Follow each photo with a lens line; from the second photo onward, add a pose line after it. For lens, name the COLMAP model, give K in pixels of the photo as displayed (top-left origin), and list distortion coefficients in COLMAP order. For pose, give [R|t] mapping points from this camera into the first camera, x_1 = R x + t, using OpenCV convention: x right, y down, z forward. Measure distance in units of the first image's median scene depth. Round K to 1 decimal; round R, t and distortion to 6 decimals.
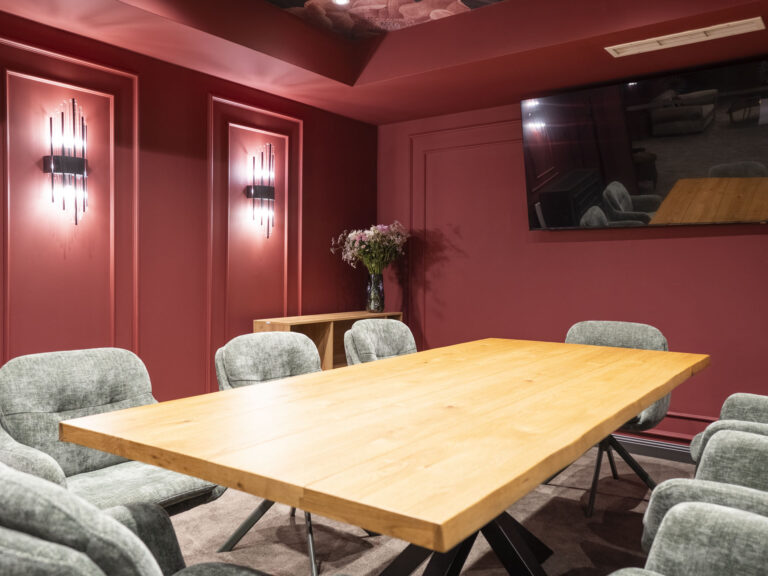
lens RADIAL K [[654.1, 0, 380.5], [0, 654.1, 282.0], [0, 0, 1]] dist [0.034359, 0.006190]
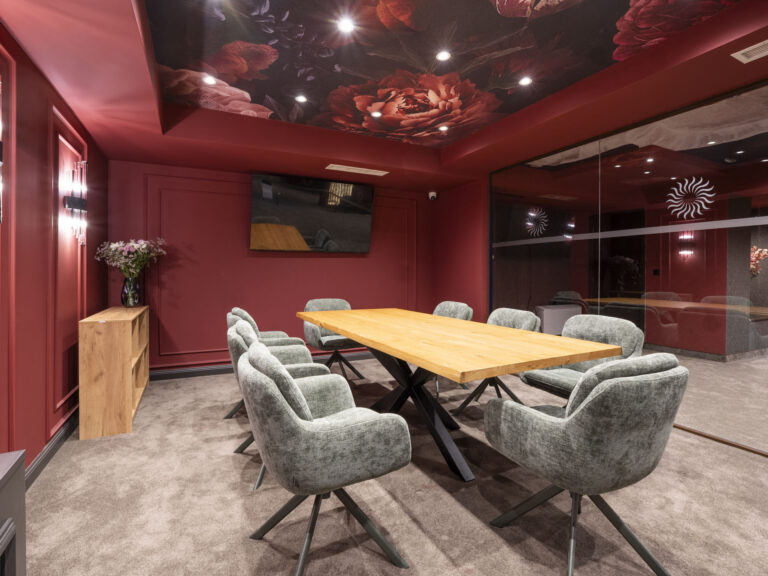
lens RADIAL K [[373.8, 0, 381.7], [0, 373.8, 276.7], [0, 0, 1]] dist [-0.015555, 0.000500]
pose [[0.463445, -0.012938, 0.886031, -0.580160], [0.020445, 0.999783, 0.003905, -0.008714], [-0.885890, 0.016305, 0.463609, 0.315286]]
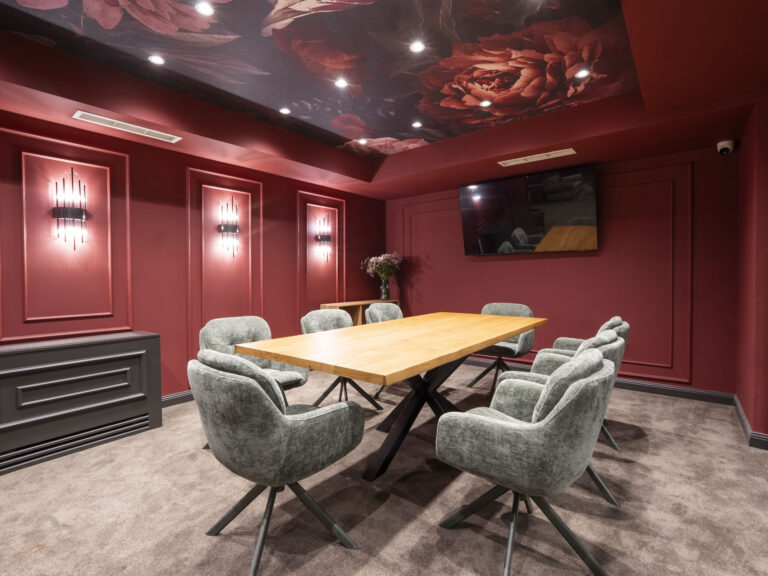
lens RADIAL K [[378.7, 0, 374.4], [0, 378.7, 285.5], [0, 0, 1]] dist [-0.017410, 0.000097]
pose [[0.998255, -0.010941, -0.058023, 0.035491], [0.011048, 0.999938, 0.001527, 0.002549], [0.058002, -0.002165, 0.998314, -0.126231]]
